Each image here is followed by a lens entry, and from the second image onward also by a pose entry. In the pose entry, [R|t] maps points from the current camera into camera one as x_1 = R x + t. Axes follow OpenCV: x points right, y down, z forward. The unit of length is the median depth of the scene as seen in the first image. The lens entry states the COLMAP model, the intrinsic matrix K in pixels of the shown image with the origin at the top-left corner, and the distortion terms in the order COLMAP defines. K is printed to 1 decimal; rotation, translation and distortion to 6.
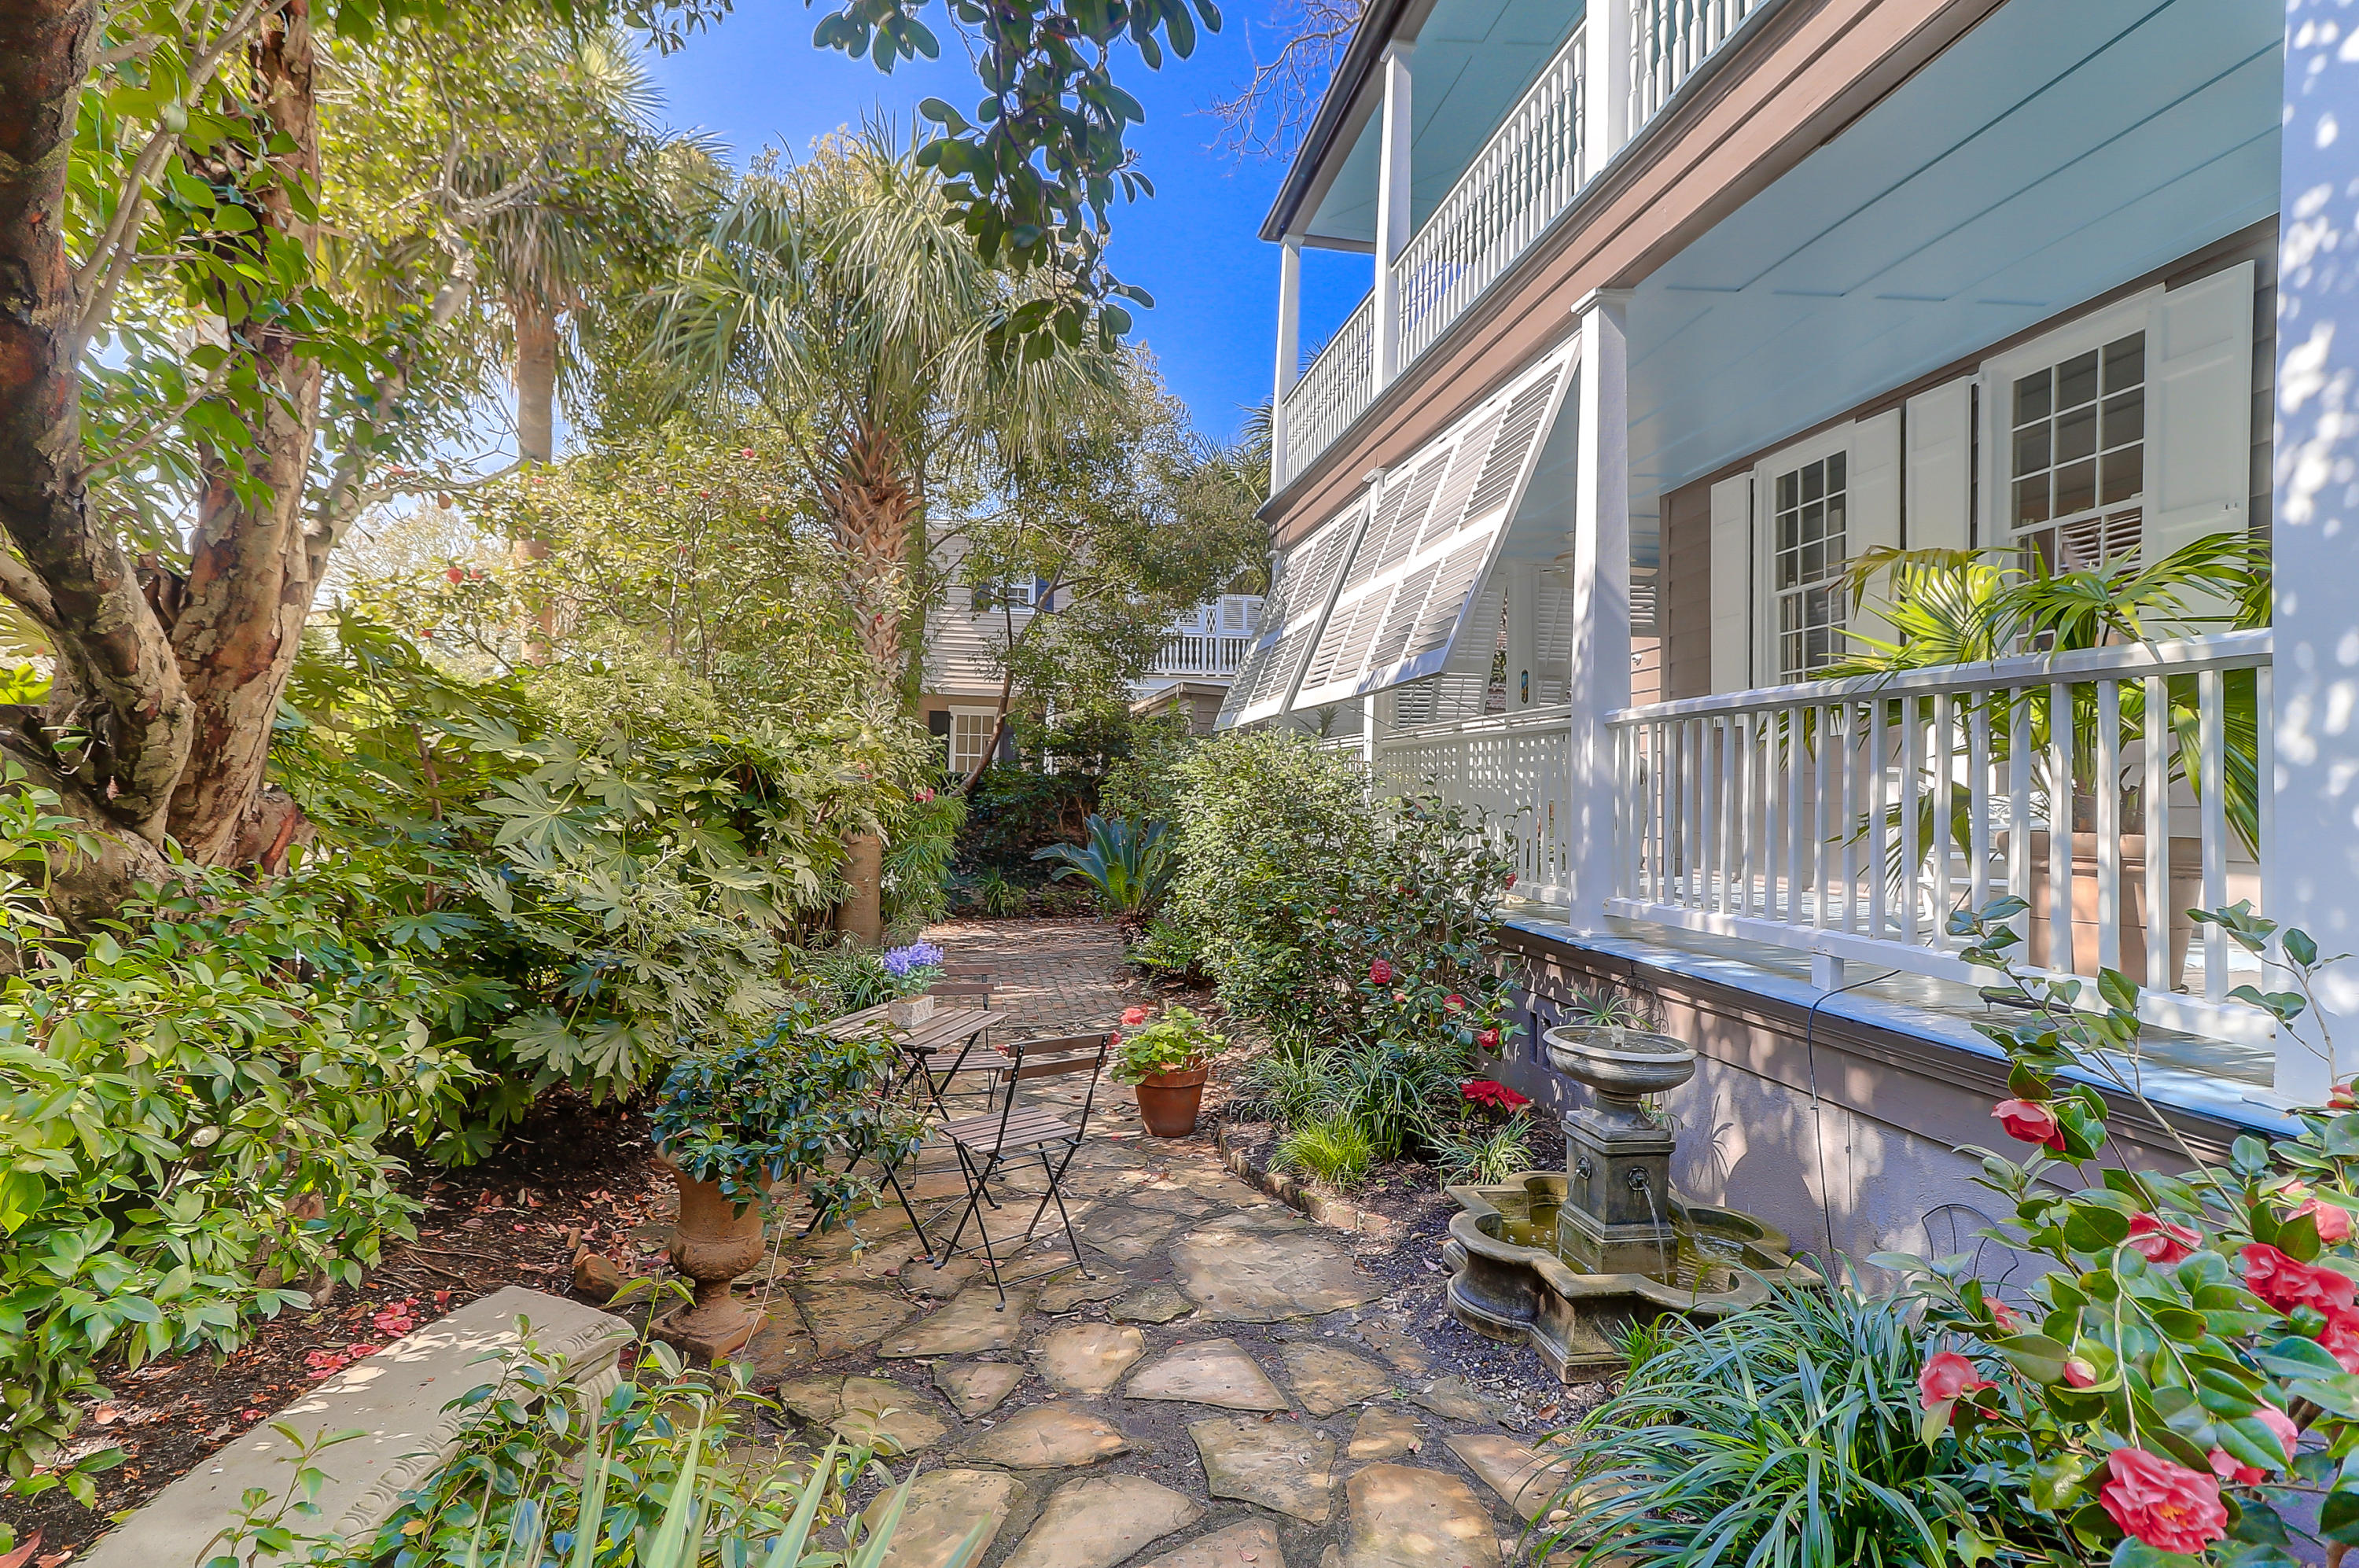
lens RADIAL K [[1141.9, 0, 1176.6], [0, 1141.9, 787.6], [0, 0, 1]] dist [-0.001866, -0.000642]
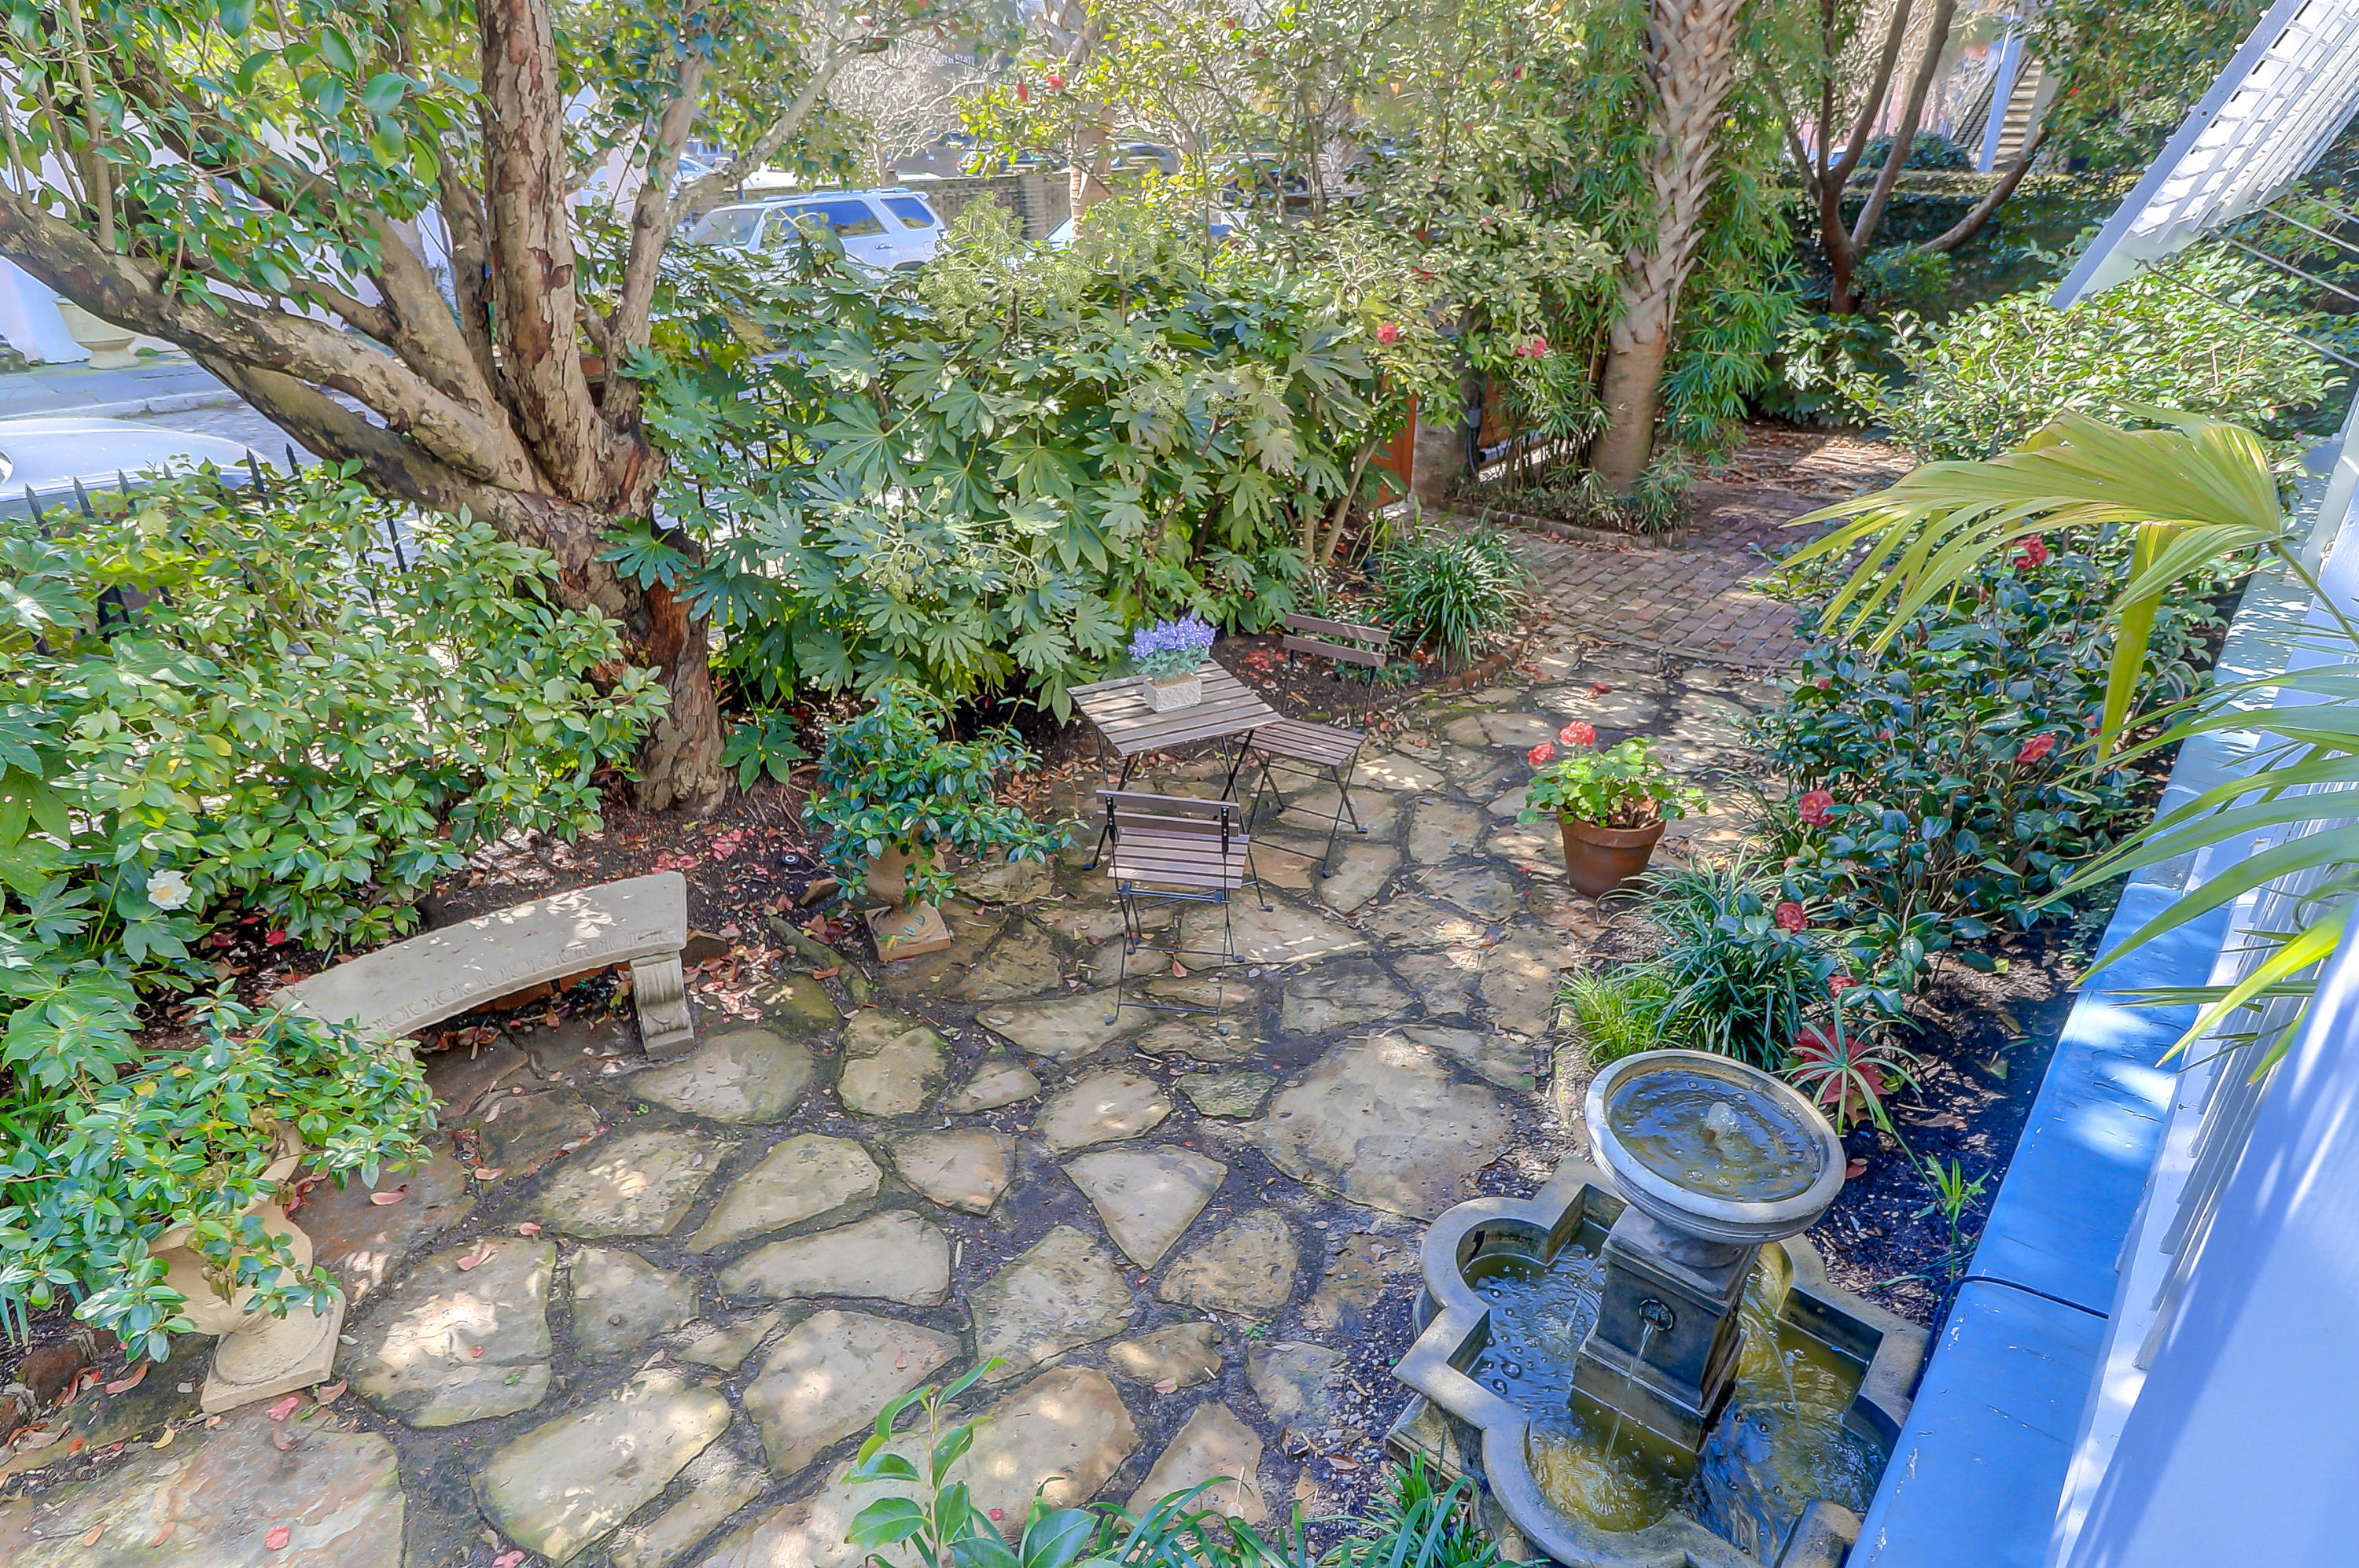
lens RADIAL K [[1346.9, 0, 1175.3], [0, 1346.9, 787.0], [0, 0, 1]] dist [0.003292, 0.000638]
pose [[0.640404, 0.333019, -0.692085, 0.676641], [0.018452, 0.894176, 0.447335, -0.273452], [0.767817, -0.299245, 0.566489, 0.468612]]
